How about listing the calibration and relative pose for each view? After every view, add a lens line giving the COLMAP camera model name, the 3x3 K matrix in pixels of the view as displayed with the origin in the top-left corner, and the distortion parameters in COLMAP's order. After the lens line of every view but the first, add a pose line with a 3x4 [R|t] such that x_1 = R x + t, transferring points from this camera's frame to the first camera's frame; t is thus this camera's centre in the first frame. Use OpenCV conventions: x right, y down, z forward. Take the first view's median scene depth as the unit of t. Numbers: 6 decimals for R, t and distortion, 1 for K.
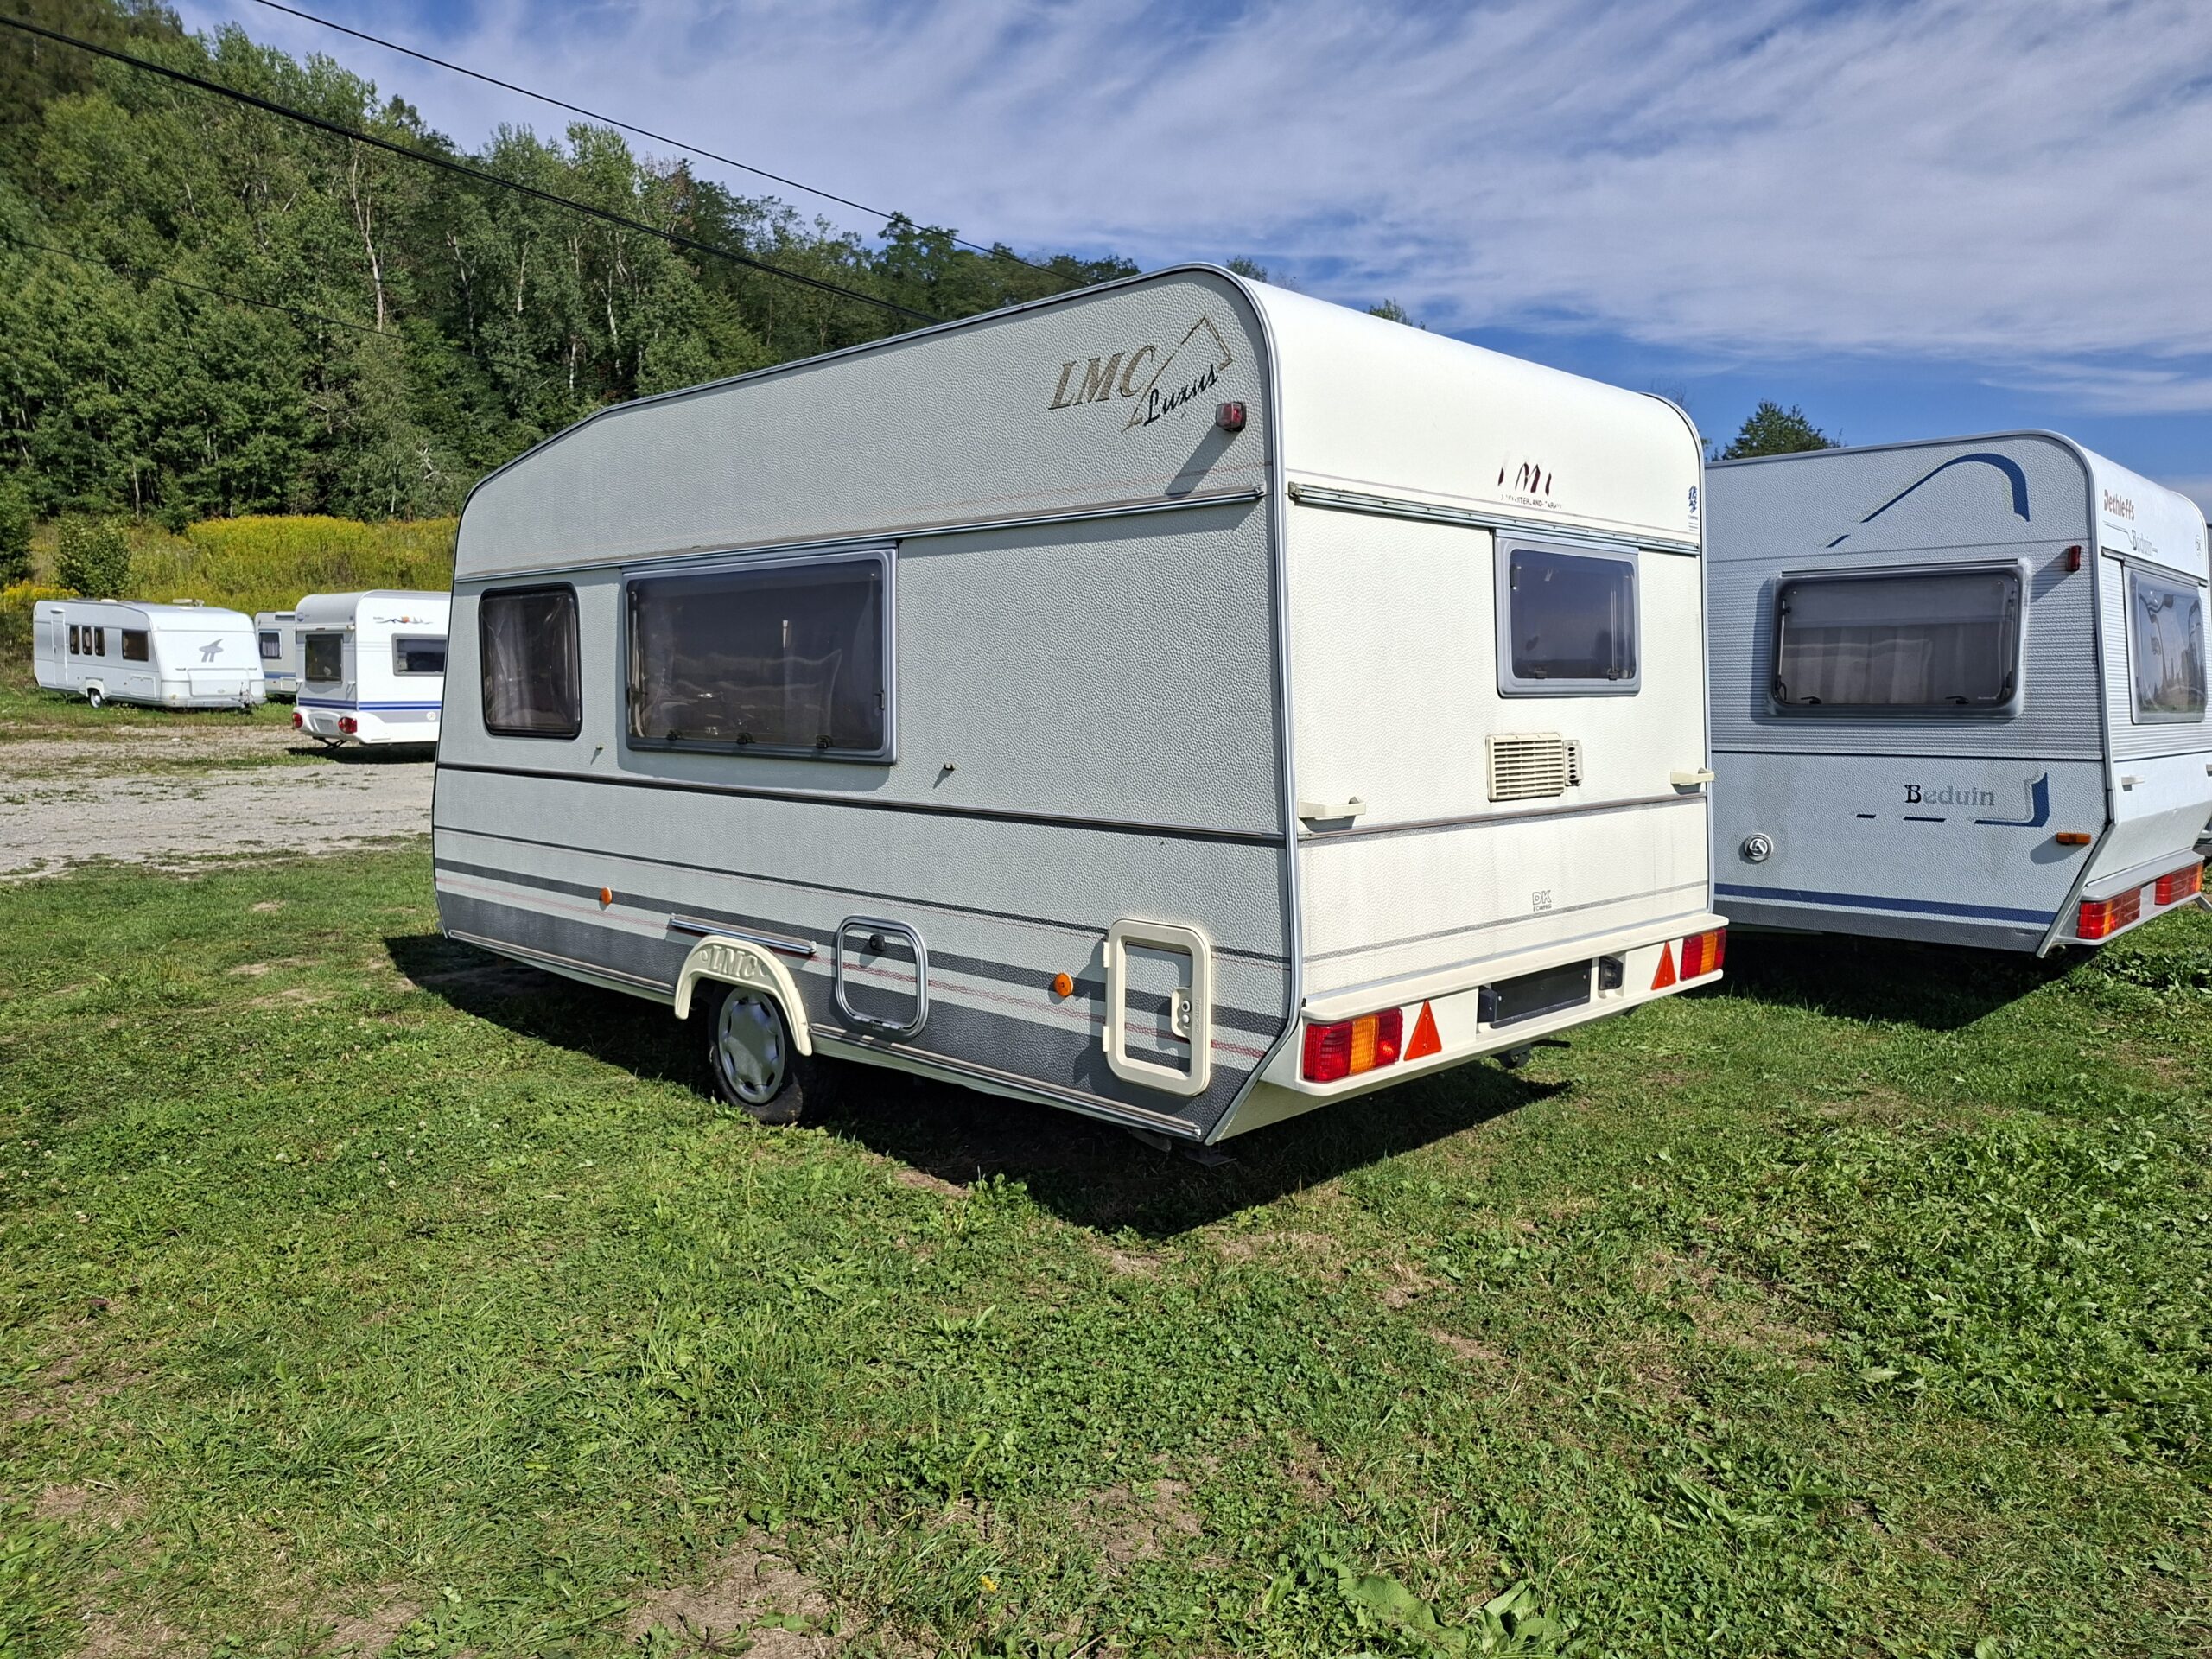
lens RADIAL K [[1574.3, 0, 1123.2], [0, 1574.3, 840.7], [0, 0, 1]] dist [0.041522, -0.028272]
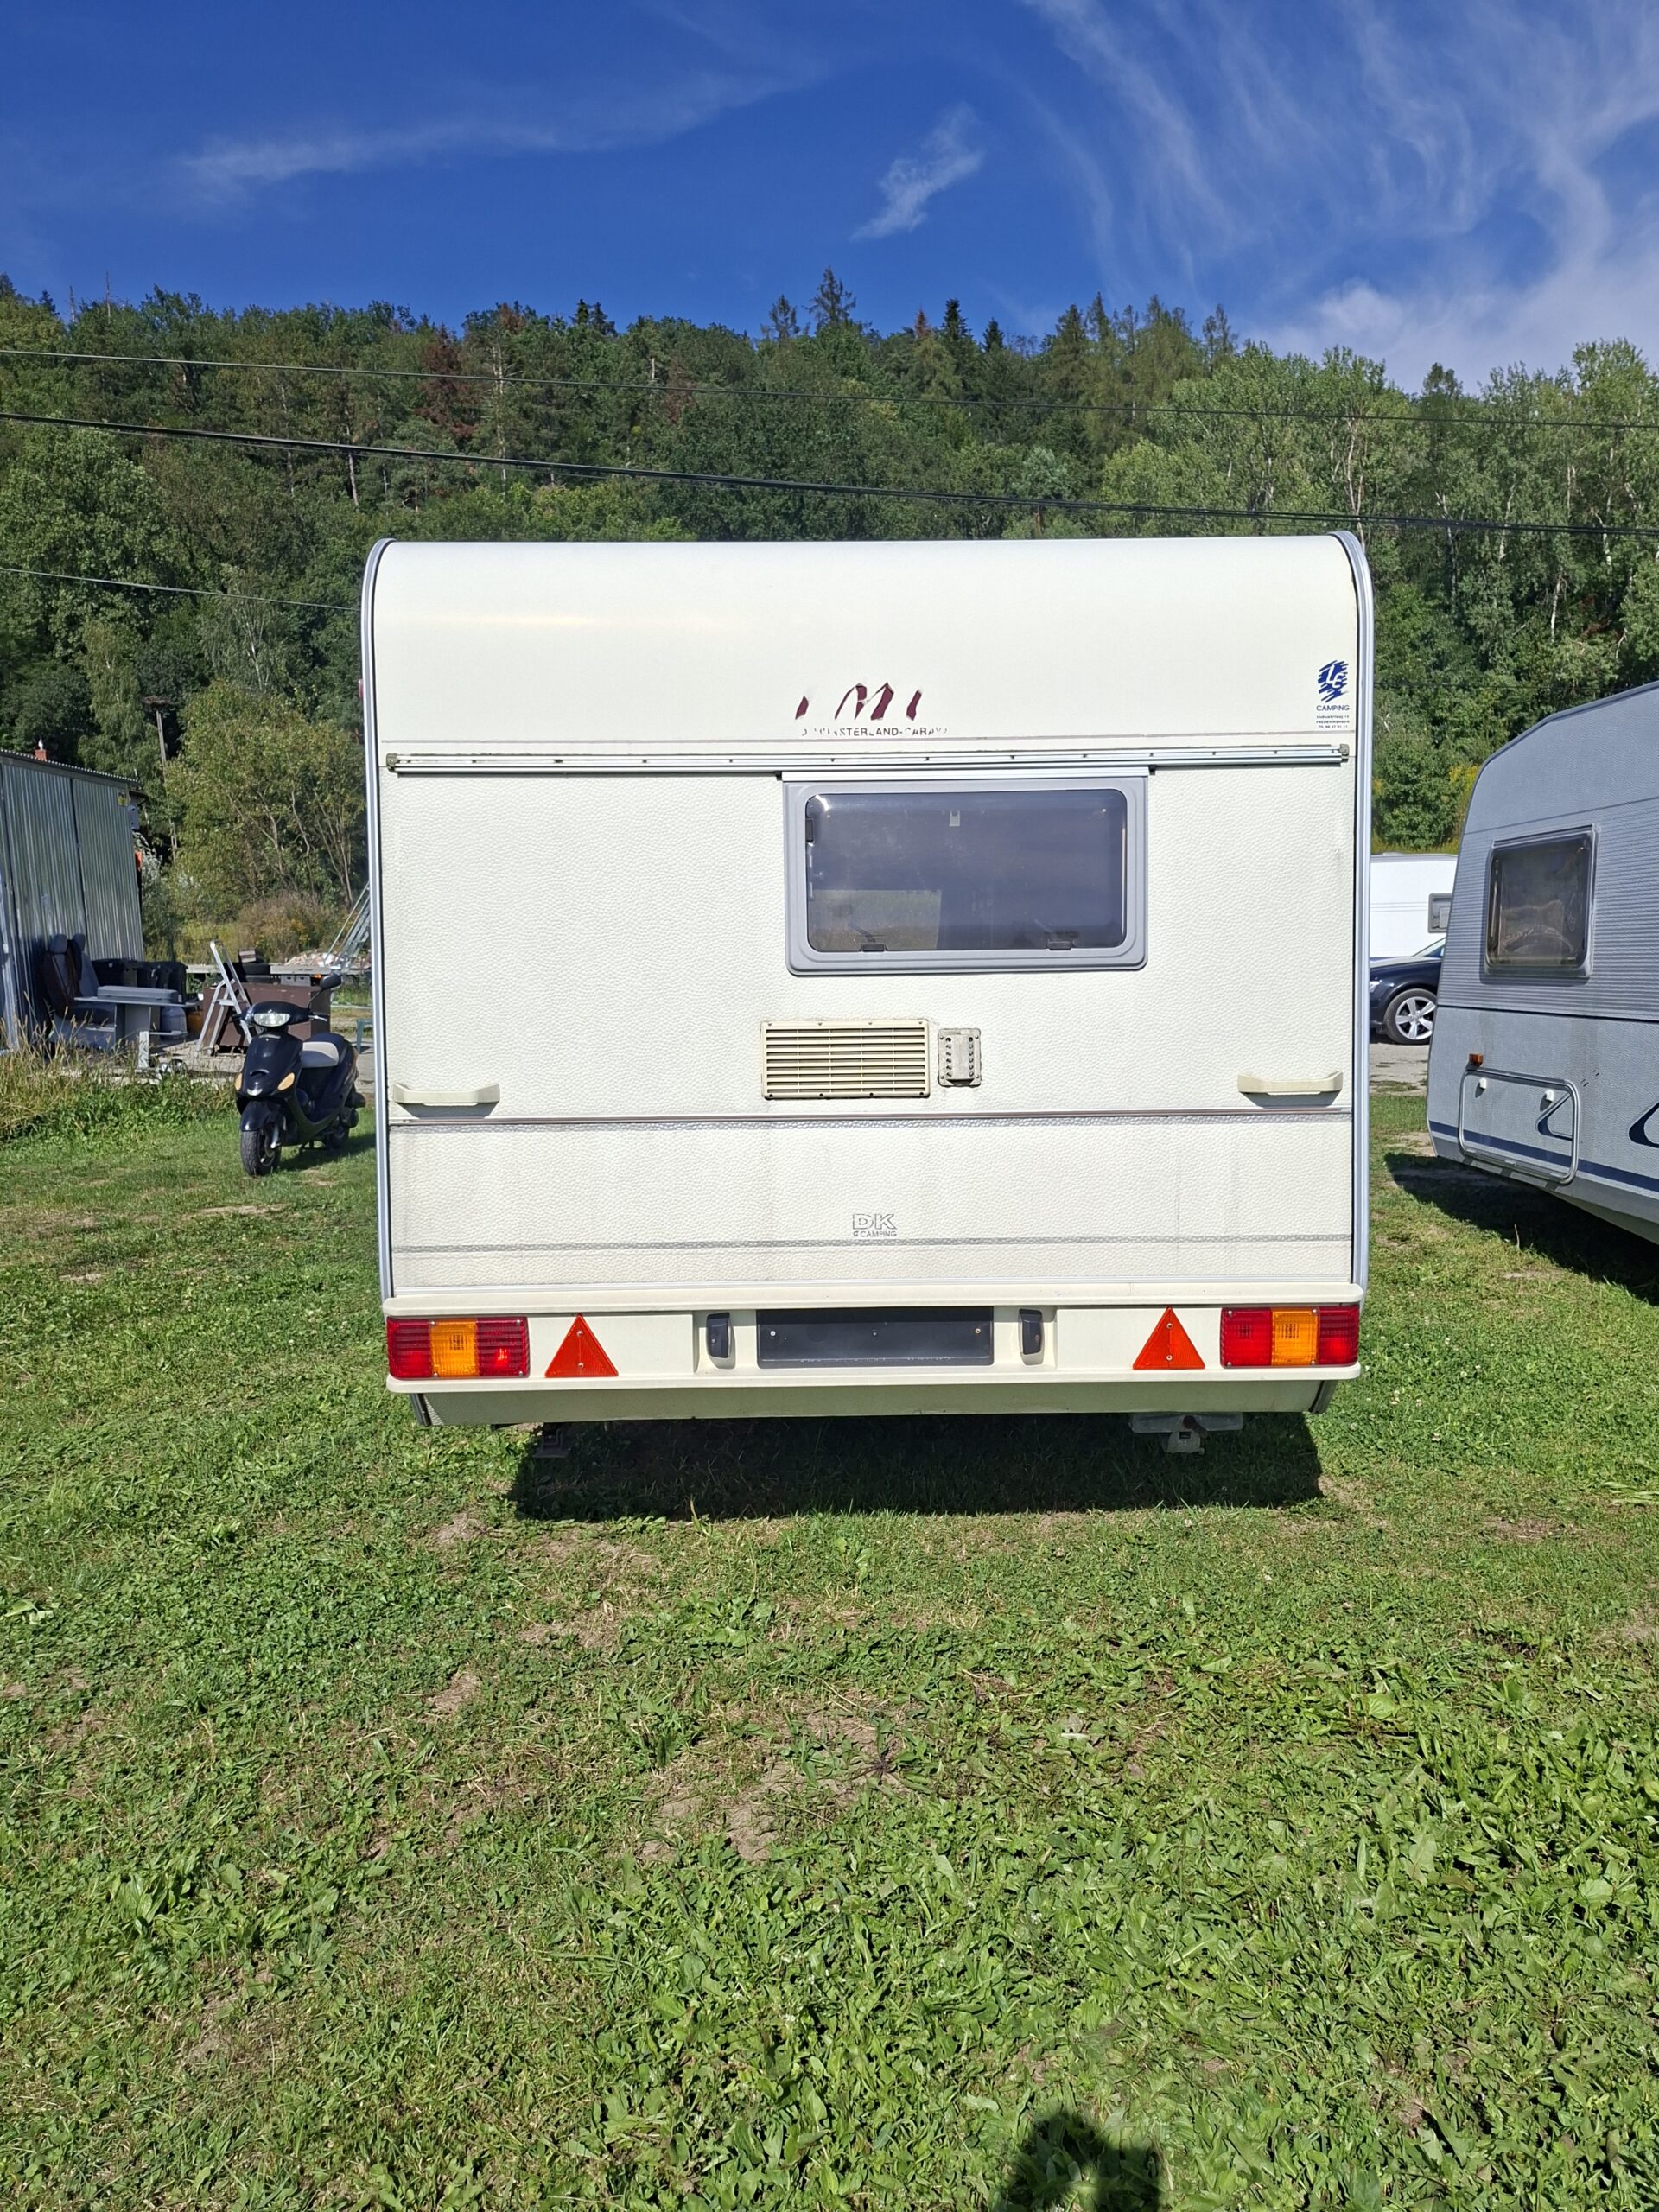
lens RADIAL K [[1574.3, 0, 827.4], [0, 1574.3, 1122.2], [0, 0, 1]] dist [0.041522, -0.028272]
pose [[0.709525, 0.065996, -0.701583, 0.693233], [-0.055167, 0.997751, 0.038065, -0.038061], [0.702517, 0.011696, 0.711571, 0.350313]]
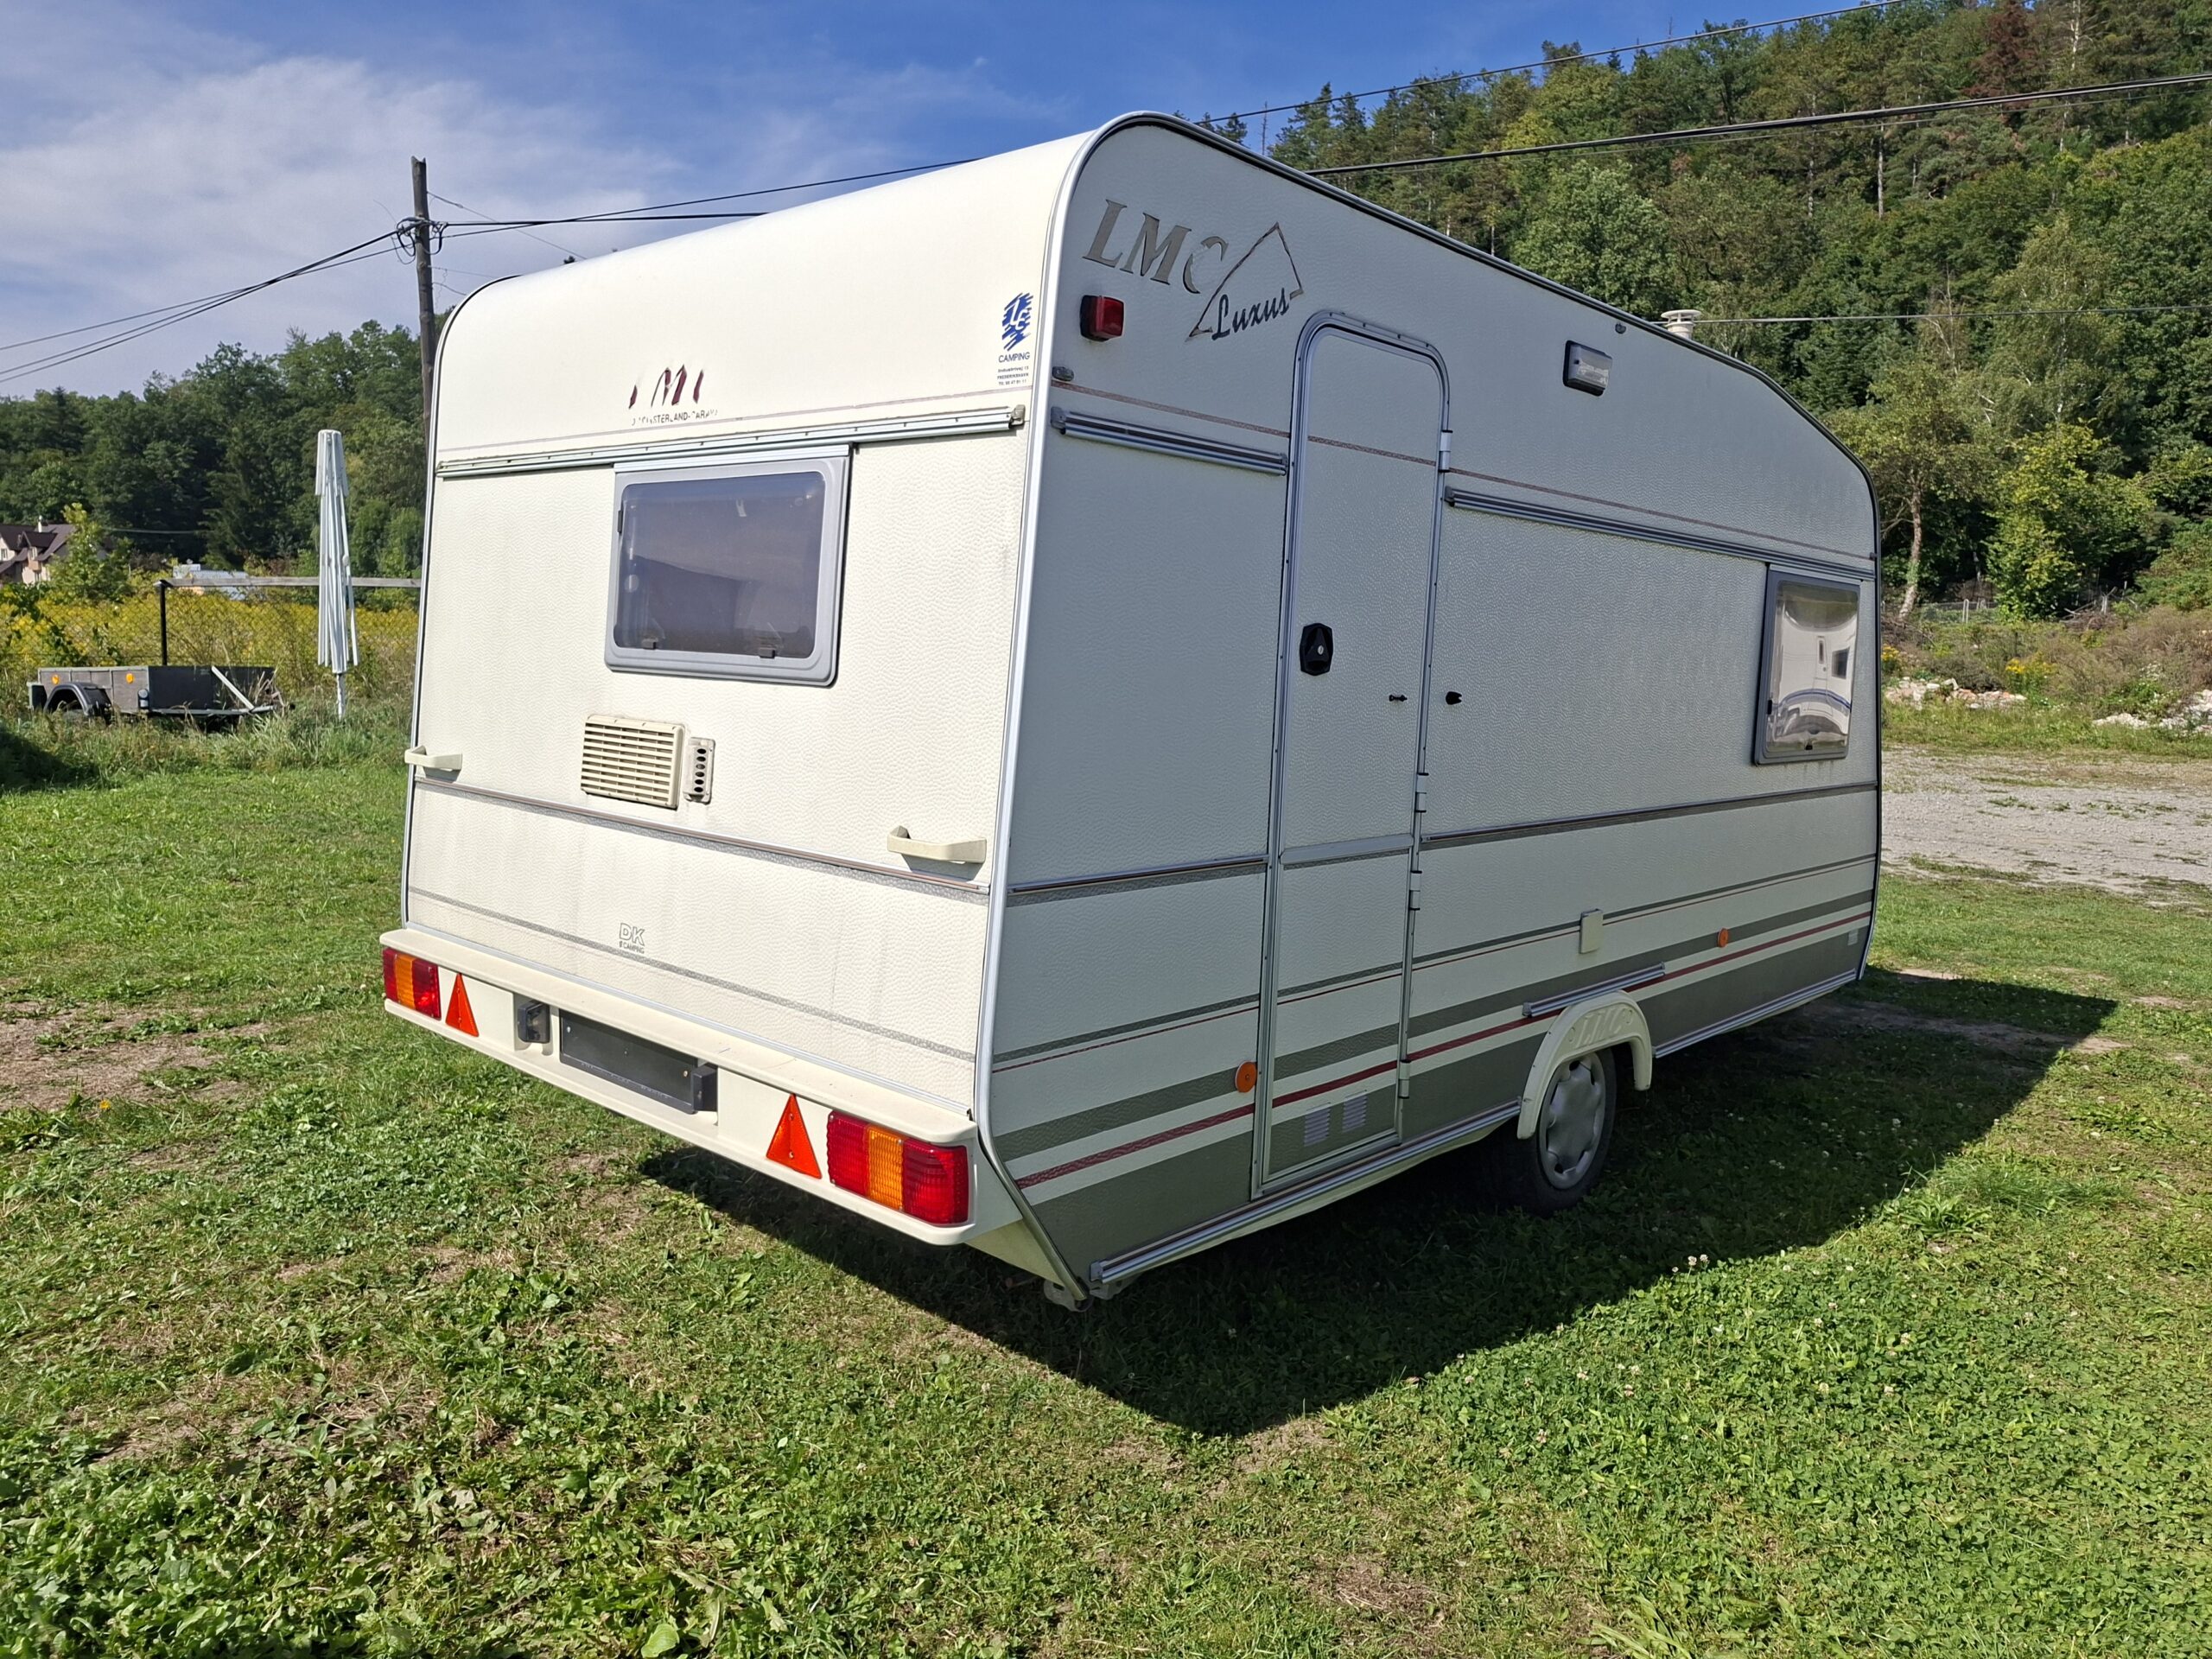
lens RADIAL K [[1574.3, 0, 1147.6], [0, 1574.3, 807.1], [0, 0, 1]] dist [0.041522, -0.028272]
pose [[0.046549, 0.099691, -0.993929, 0.883203], [-0.140516, 0.985768, 0.092291, -0.111838], [0.988984, 0.135367, 0.059895, 1.020437]]
